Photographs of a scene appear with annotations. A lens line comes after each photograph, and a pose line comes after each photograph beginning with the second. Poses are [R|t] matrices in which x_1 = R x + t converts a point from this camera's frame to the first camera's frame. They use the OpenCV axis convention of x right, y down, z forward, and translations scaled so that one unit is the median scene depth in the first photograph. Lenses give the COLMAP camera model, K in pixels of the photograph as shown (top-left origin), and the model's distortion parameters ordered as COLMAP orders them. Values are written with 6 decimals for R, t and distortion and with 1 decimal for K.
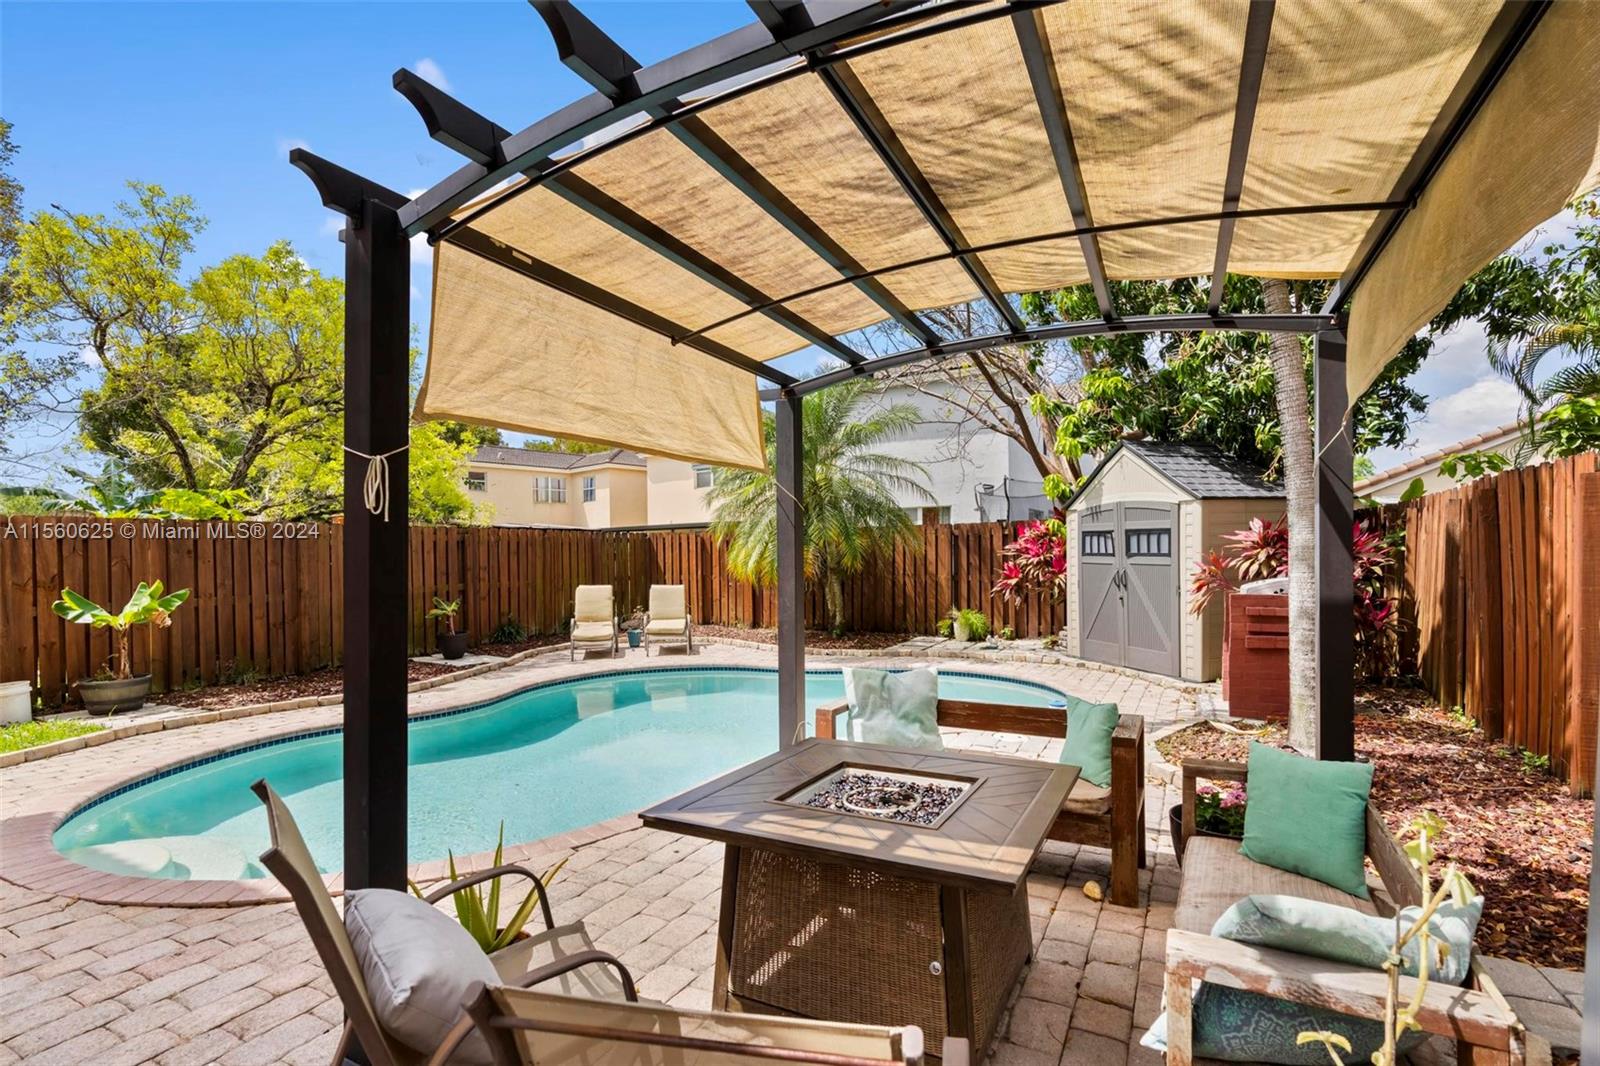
lens RADIAL K [[742.9, 0, 803.5], [0, 742.9, 560.7], [0, 0, 1]] dist [-0.000574, 0.000772]
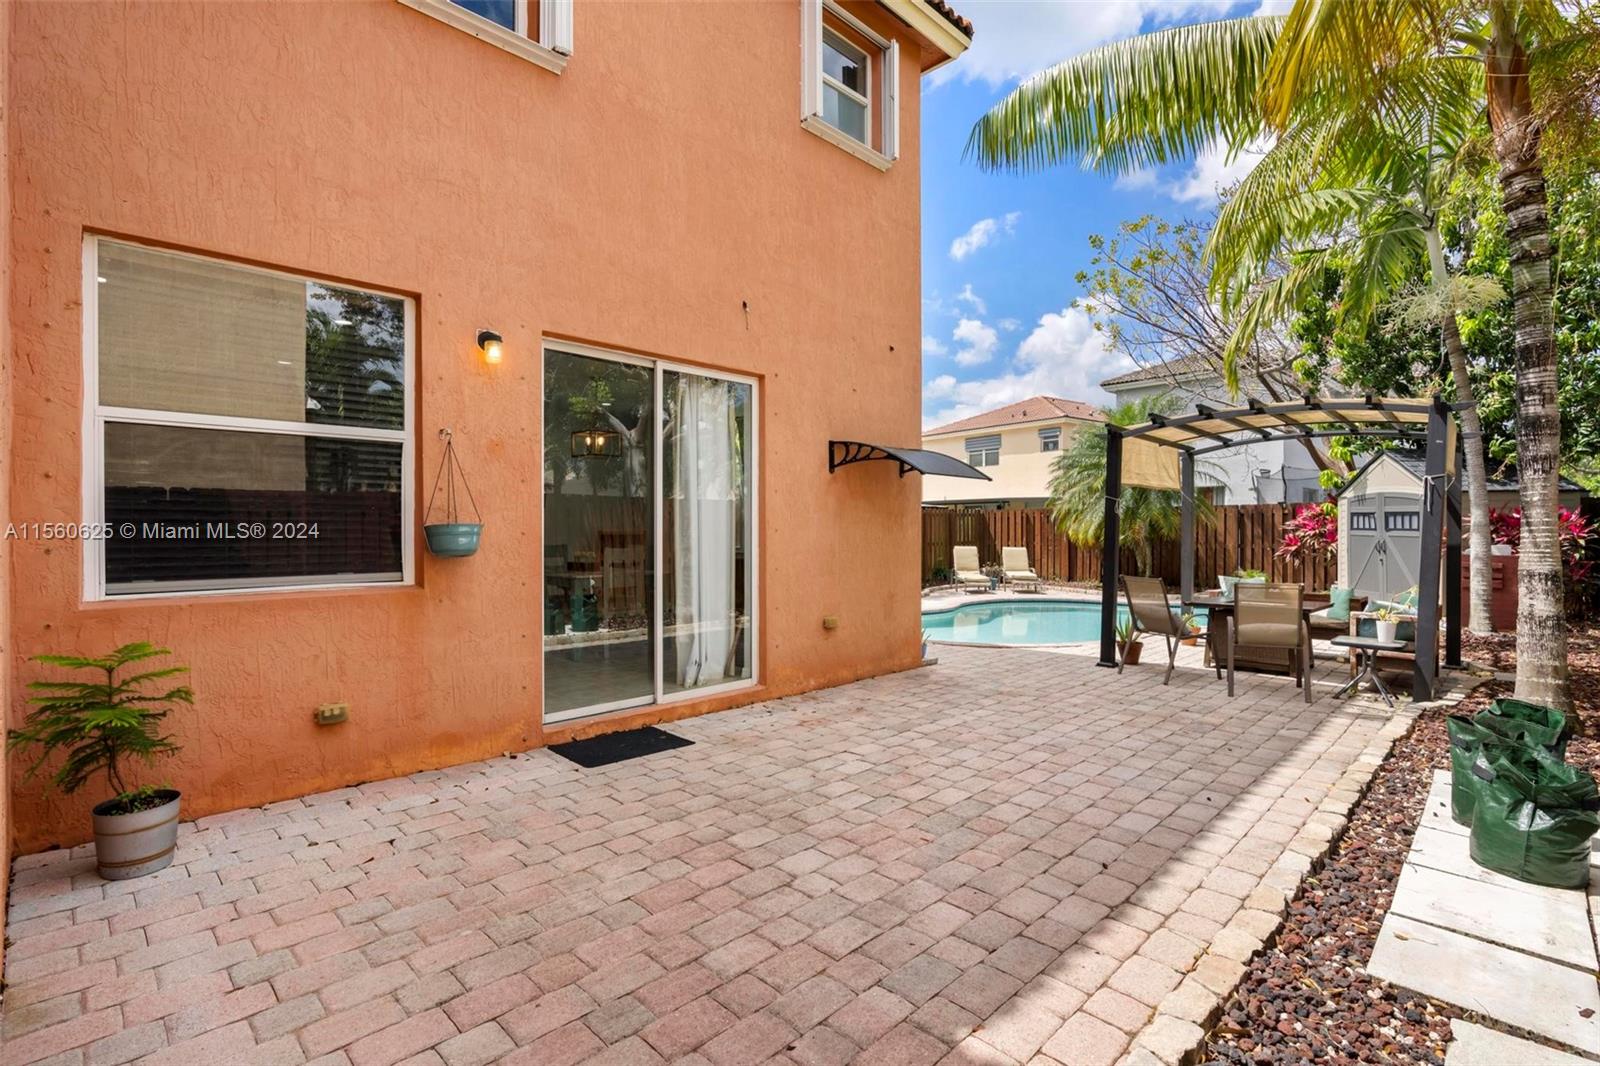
lens RADIAL K [[742.0, 0, 804.2], [0, 742.0, 528.3], [0, 0, 1]] dist [-0.001900, -0.000322]
pose [[0.957738, 0.011851, -0.287399, -0.199135], [-0.013344, 0.999906, -0.003239, 0.008005], [0.287334, 0.006938, 0.957805, -0.602478]]
